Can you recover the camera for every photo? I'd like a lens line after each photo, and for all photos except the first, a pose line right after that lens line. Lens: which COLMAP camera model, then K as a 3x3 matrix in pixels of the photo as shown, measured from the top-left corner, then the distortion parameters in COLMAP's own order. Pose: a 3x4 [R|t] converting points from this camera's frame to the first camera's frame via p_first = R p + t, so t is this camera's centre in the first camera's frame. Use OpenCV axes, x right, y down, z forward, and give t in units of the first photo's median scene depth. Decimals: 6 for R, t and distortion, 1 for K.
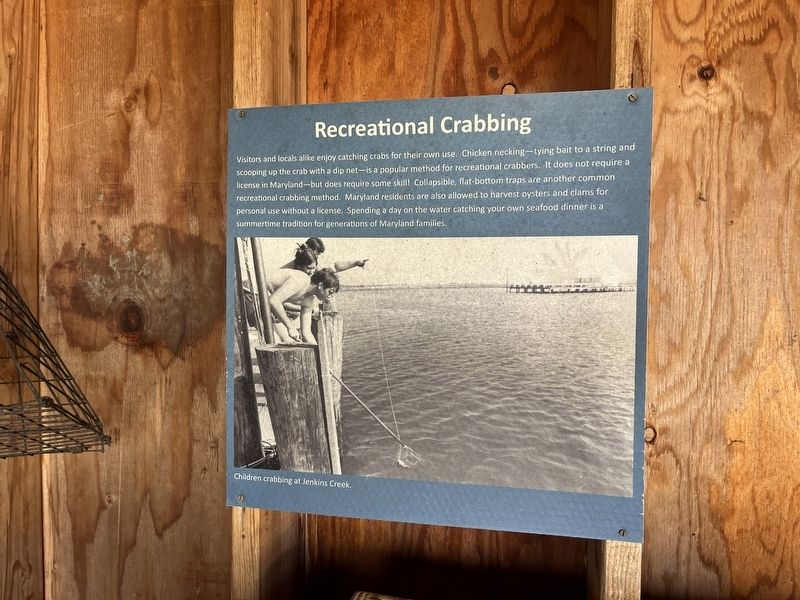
lens RADIAL K [[587.2, 0, 400.0], [0, 587.2, 300.0], [0, 0, 1]] dist [0.061194, -0.093924]
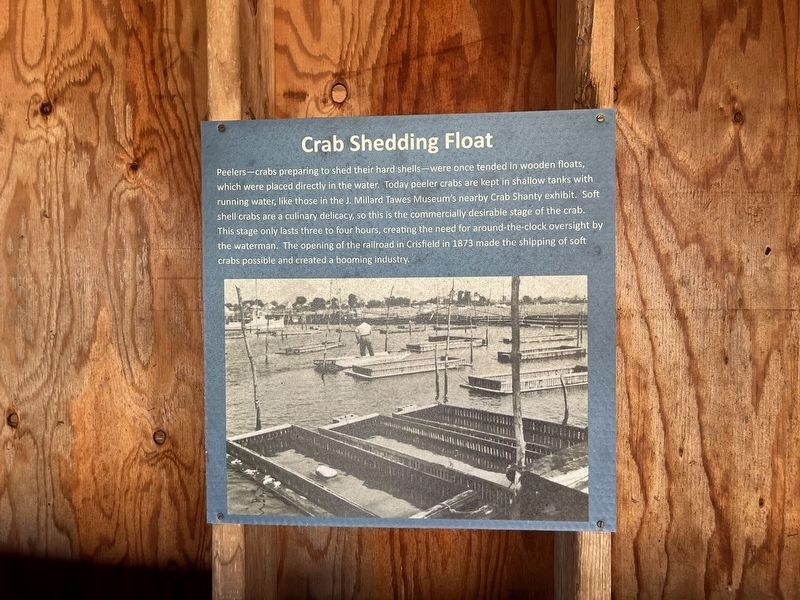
lens RADIAL K [[587.2, 0, 400.0], [0, 587.2, 300.0], [0, 0, 1]] dist [0.061194, -0.093924]
pose [[0.992535, -0.013873, 0.121172, 1.063191], [0.015025, 0.999850, -0.008602, 0.015744], [-0.121035, 0.010358, 0.992594, -0.243680]]
